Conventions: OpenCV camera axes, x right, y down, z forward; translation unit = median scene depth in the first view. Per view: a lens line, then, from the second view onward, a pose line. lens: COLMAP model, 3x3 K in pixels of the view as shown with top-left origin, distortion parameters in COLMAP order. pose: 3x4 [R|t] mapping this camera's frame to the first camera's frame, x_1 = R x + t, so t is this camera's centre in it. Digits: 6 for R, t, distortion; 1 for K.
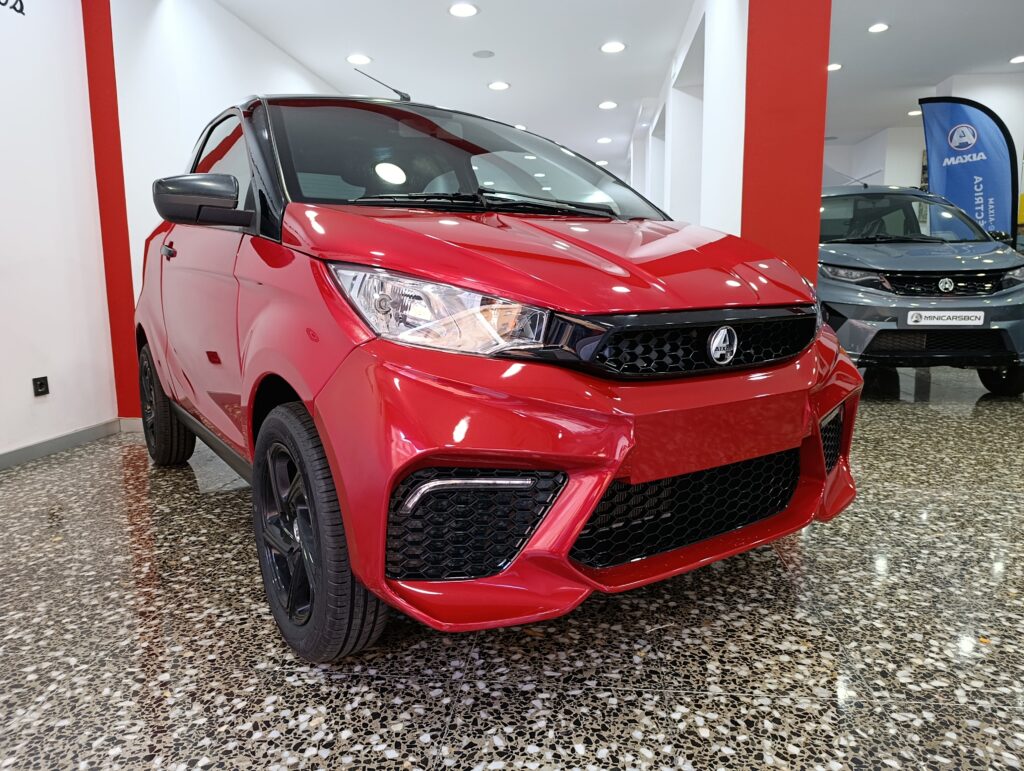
lens RADIAL K [[702.6, 0, 512.0], [0, 702.6, 385.5], [0, 0, 1]] dist [0.010810, -0.024880]
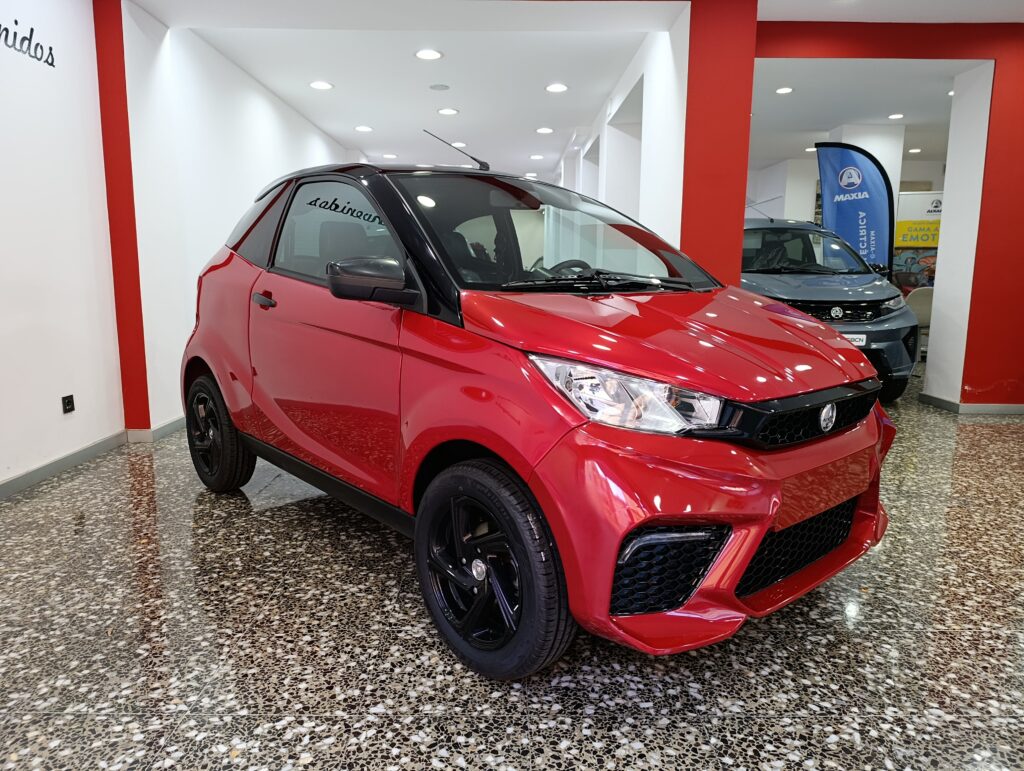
lens RADIAL K [[695.6, 0, 512.0], [0, 695.6, 385.5], [0, 0, 1]] dist [0.050935, -0.094565]
pose [[0.992336, -0.001969, 0.123551, -0.226529], [0.000424, 0.999921, 0.012526, -0.080955], [-0.123566, -0.012378, 0.992259, -0.339578]]
